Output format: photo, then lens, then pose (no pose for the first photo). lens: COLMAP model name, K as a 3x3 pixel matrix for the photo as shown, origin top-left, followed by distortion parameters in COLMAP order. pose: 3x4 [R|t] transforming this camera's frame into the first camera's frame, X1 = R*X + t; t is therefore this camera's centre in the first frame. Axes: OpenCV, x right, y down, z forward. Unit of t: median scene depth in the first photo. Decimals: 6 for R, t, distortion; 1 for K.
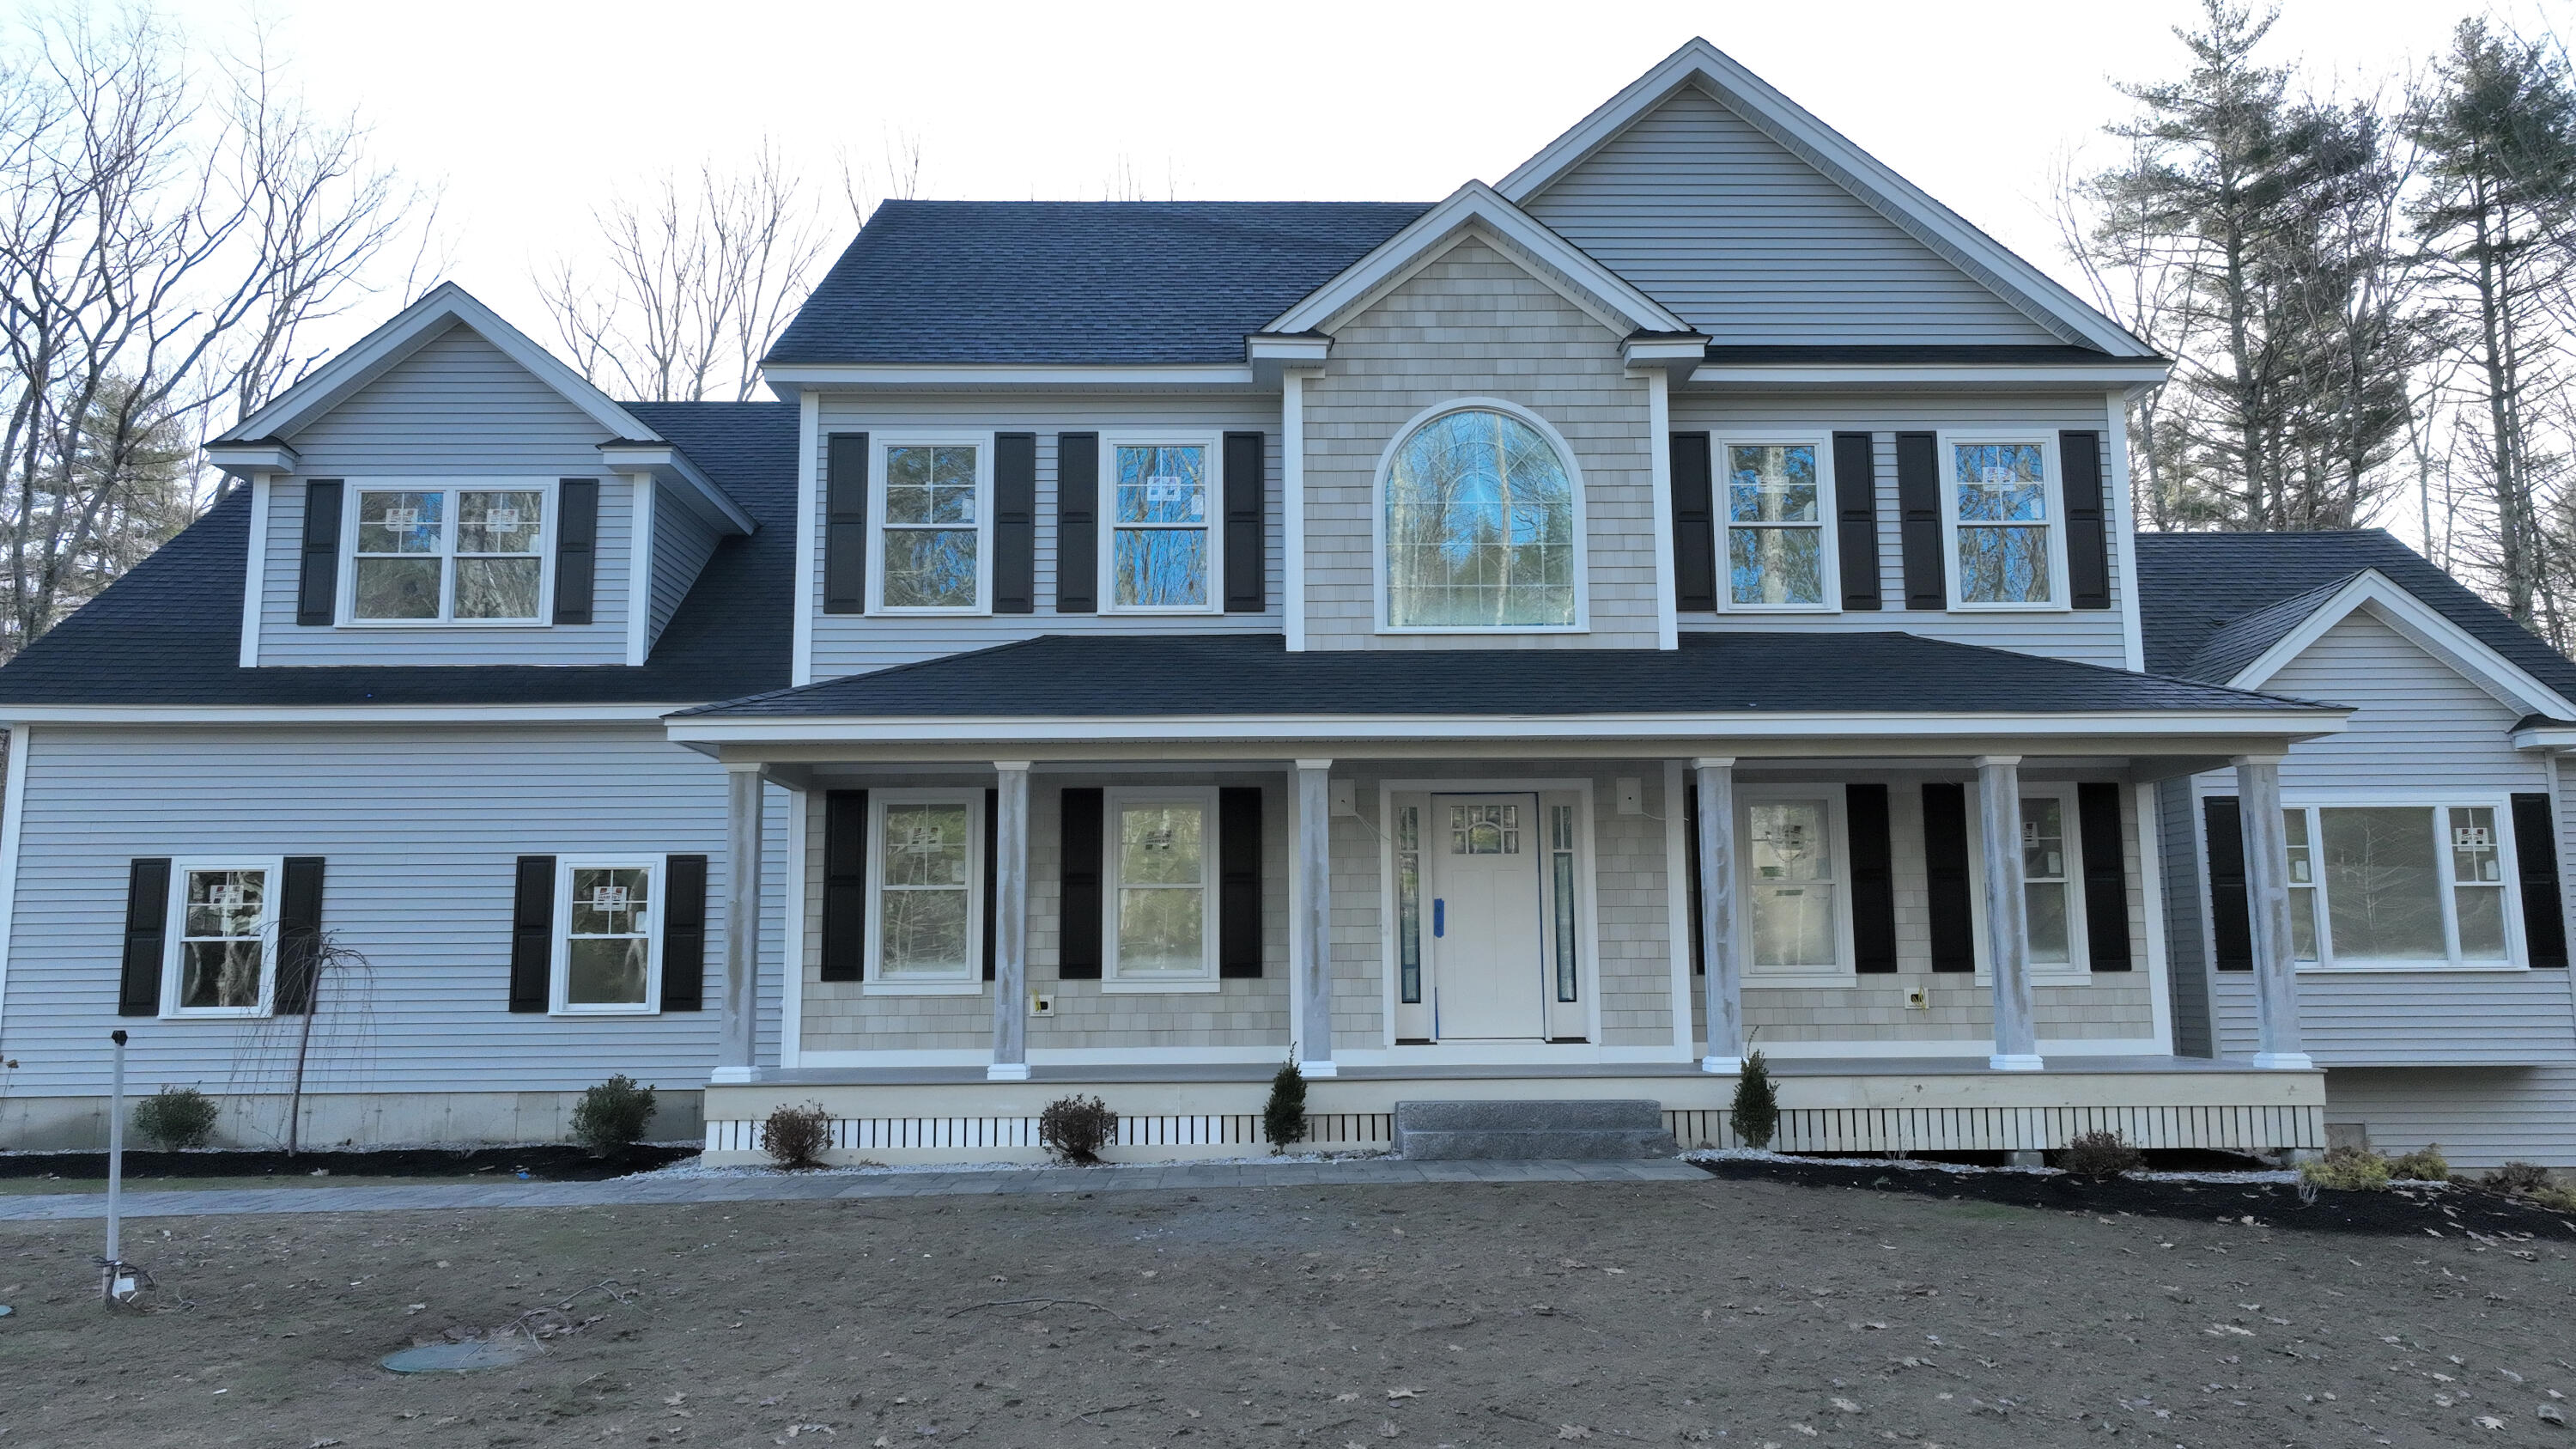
lens RADIAL K [[1815.2, 0, 1288.0], [0, 1815.2, 724.5], [0, 0, 1]] dist [0.004572, 0.005669]
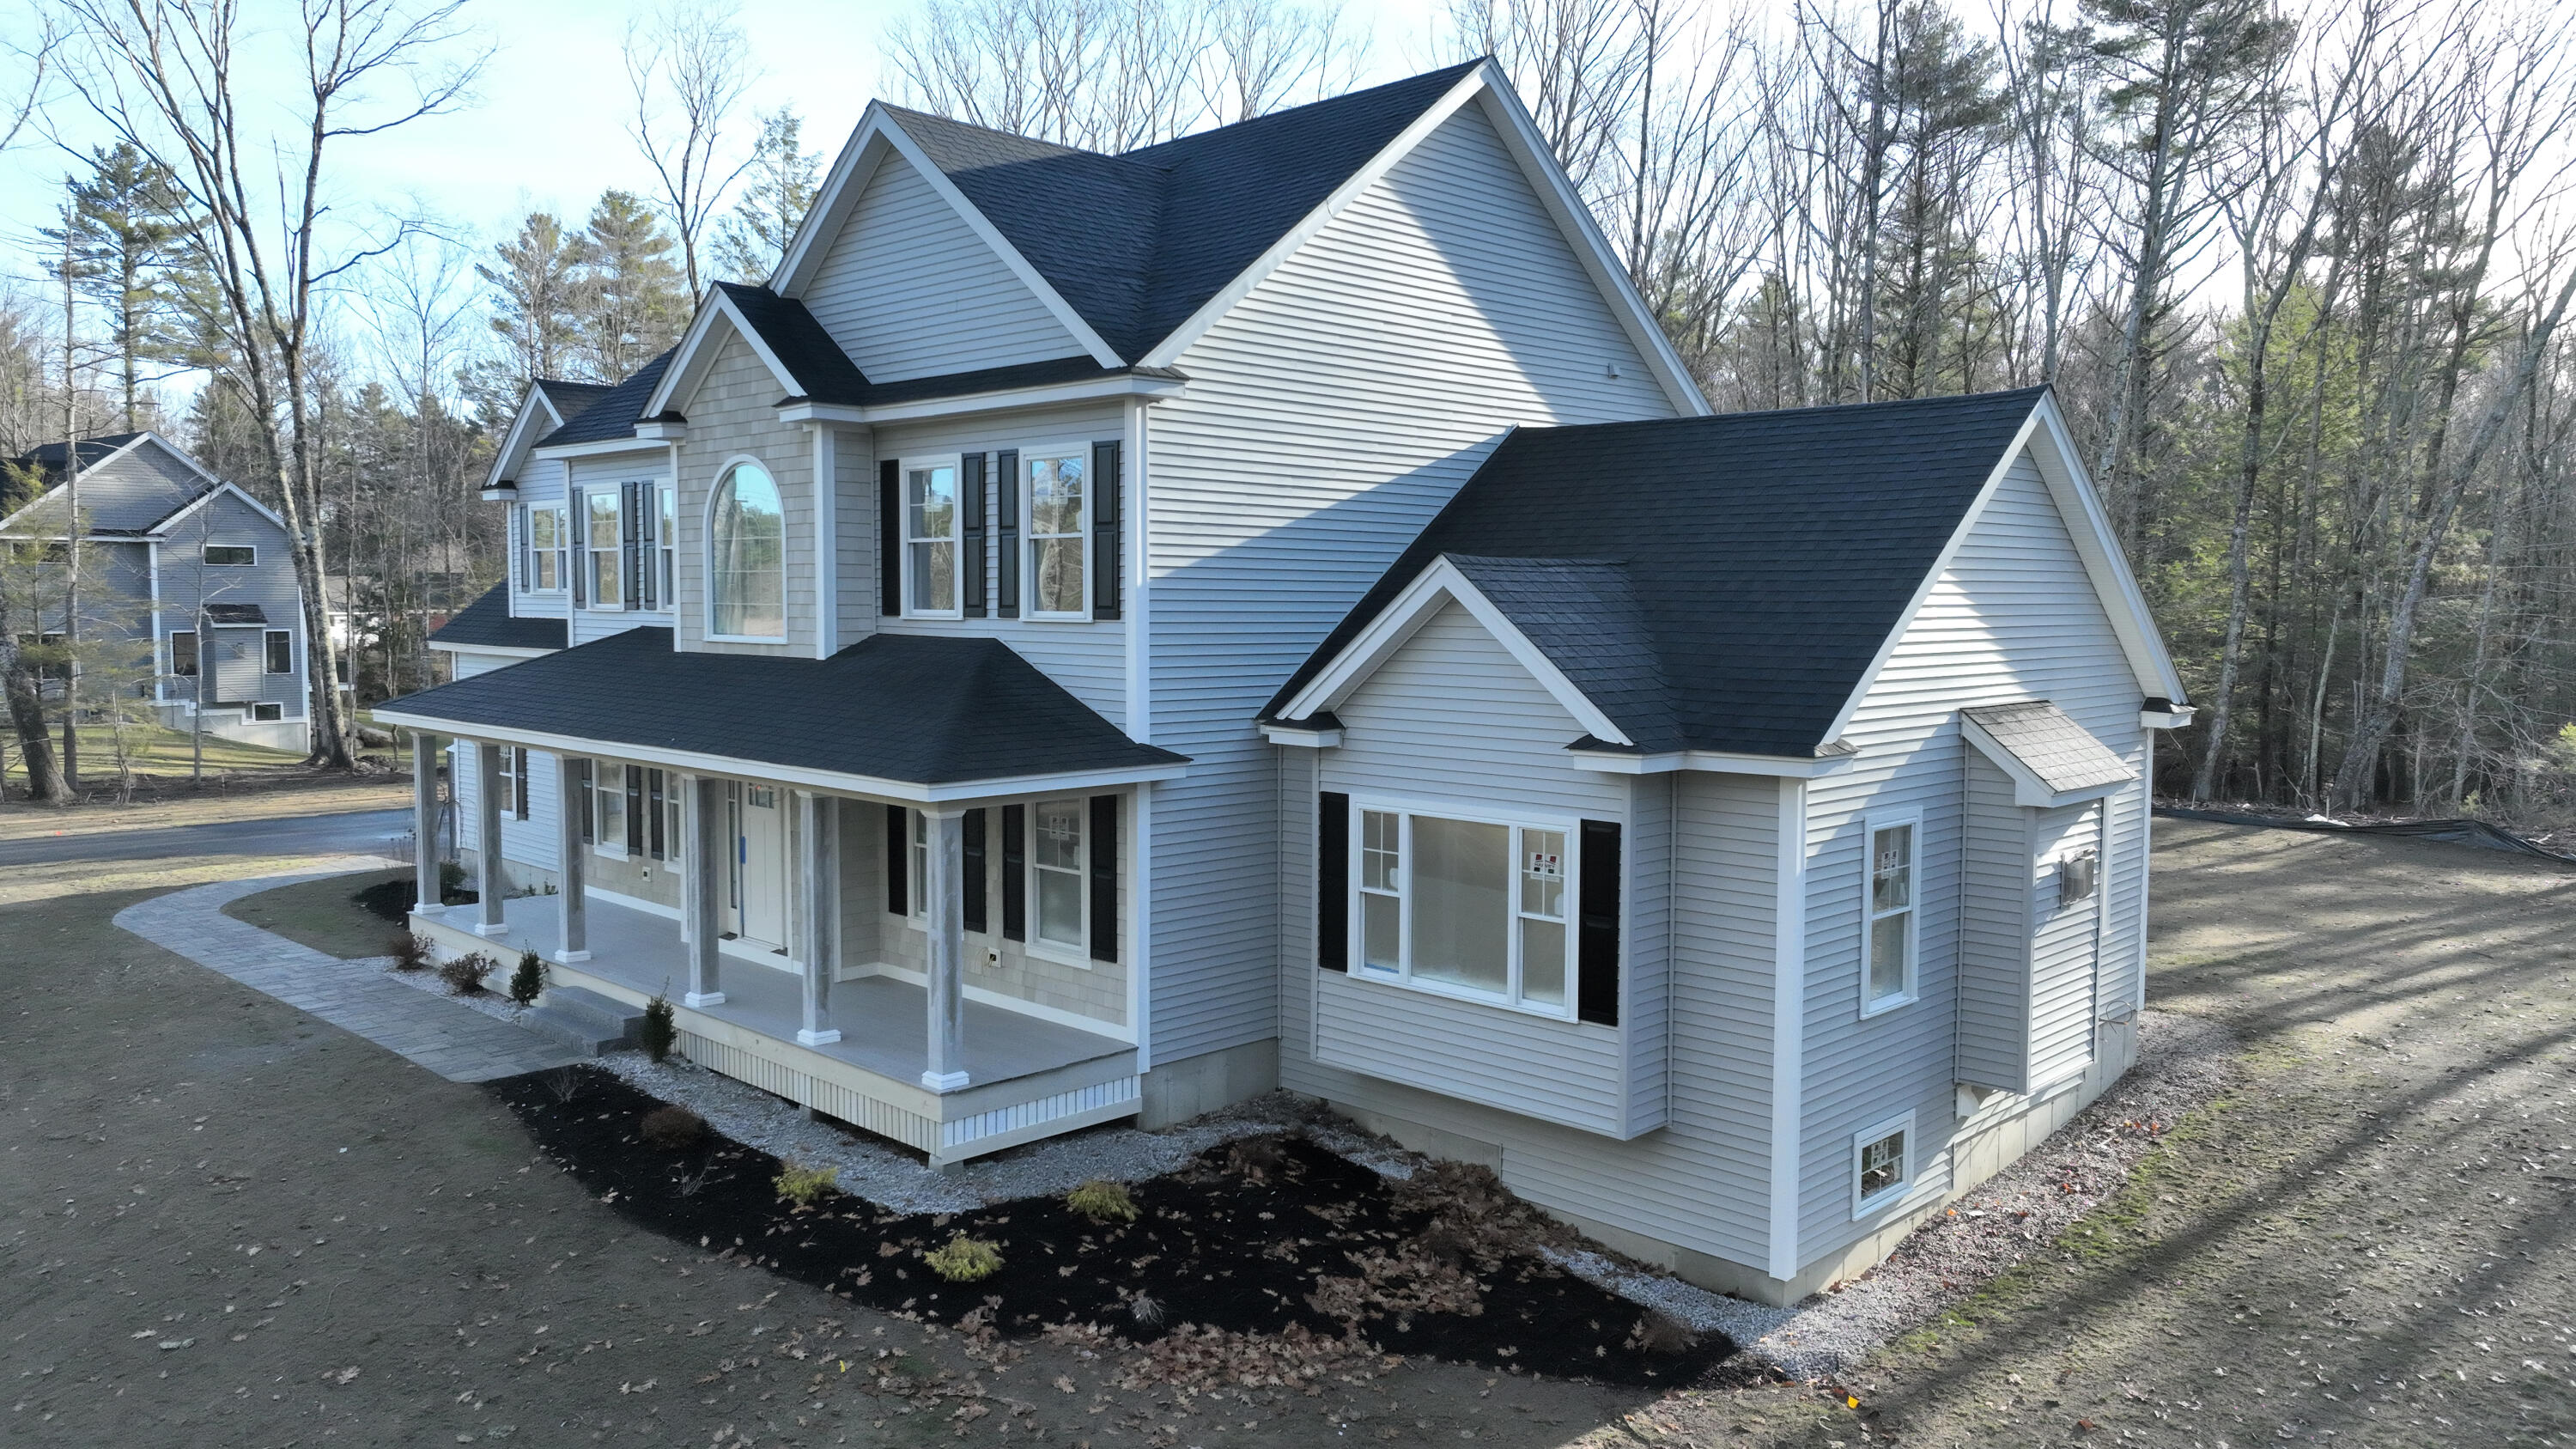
lens RADIAL K [[1815.2, 0, 1288.0], [0, 1815.2, 724.5], [0, 0, 1]] dist [0.004572, 0.005669]
pose [[0.697531, 0.061950, -0.713871, 1.288665], [0.086916, 0.981585, 0.170109, -0.176456], [0.711263, -0.180704, 0.679301, 0.366907]]
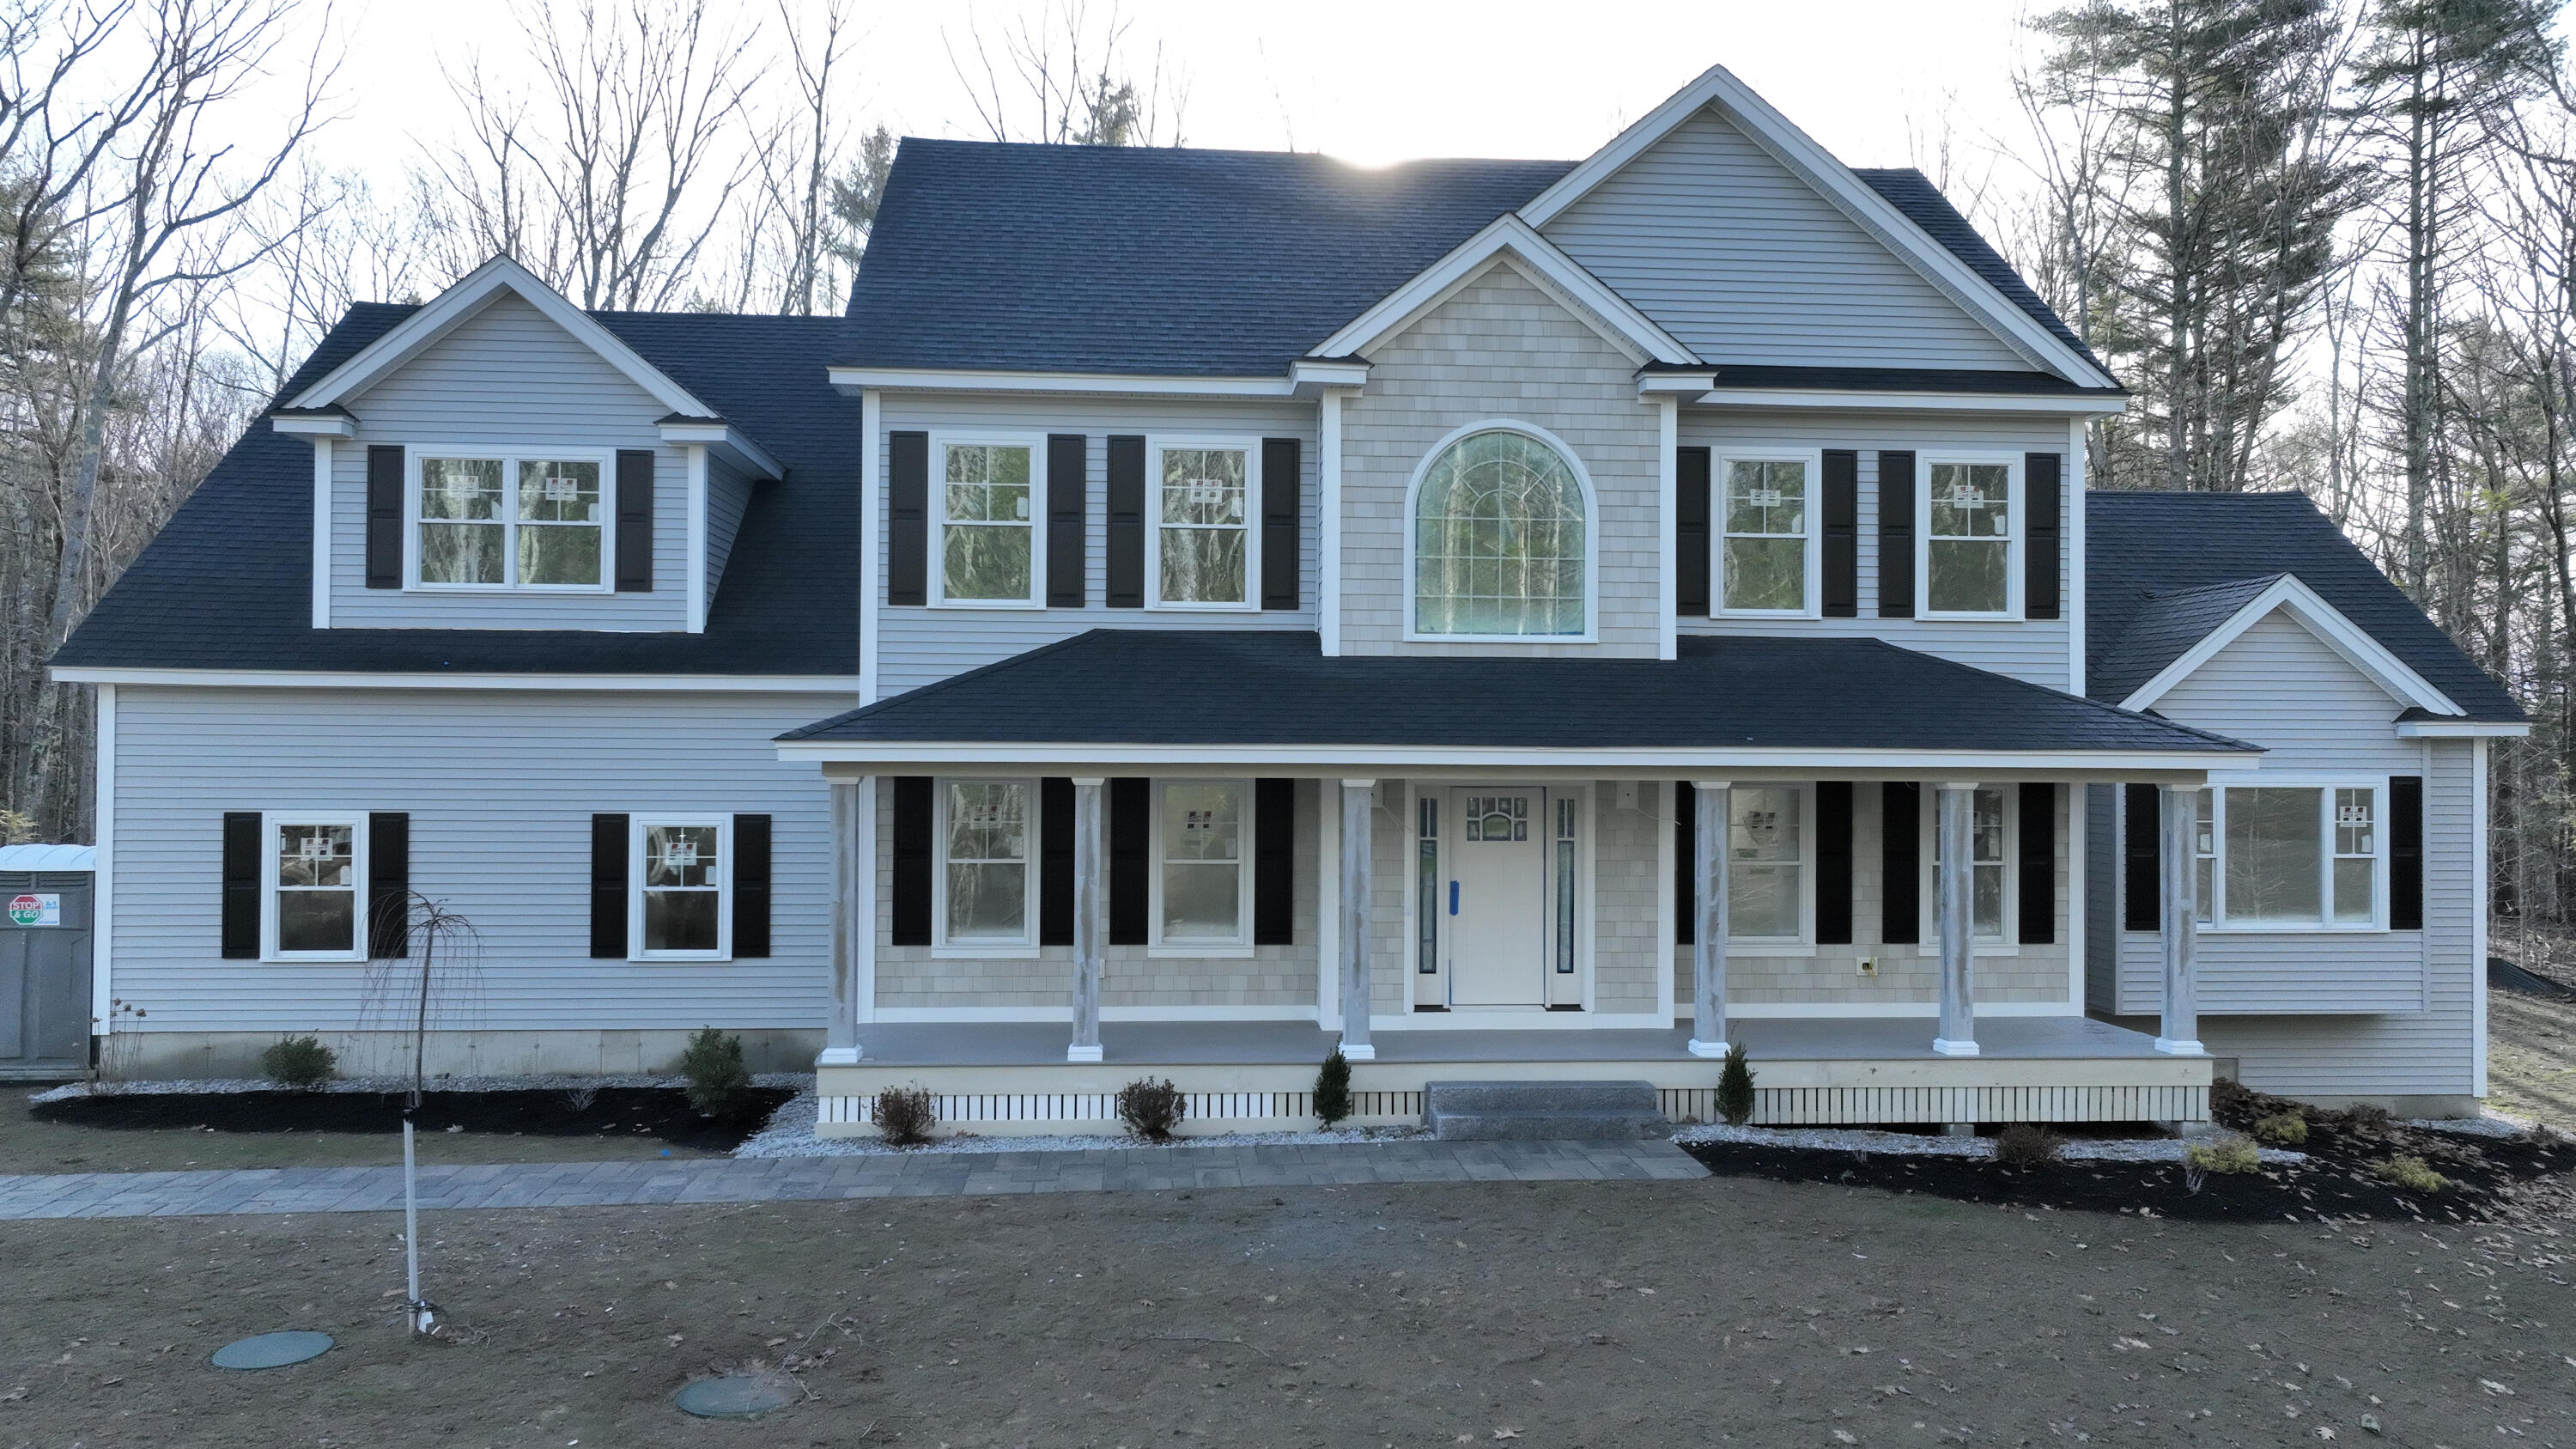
lens RADIAL K [[1846.7, 0, 1288.0], [0, 1846.7, 724.5], [0, 0, 1]] dist [0.008375, -0.005938]
pose [[0.998273, 0.015257, 0.056731, -0.081812], [-0.022498, 0.991351, 0.129291, -0.138505], [-0.054267, -0.130344, 0.989983, -0.101667]]
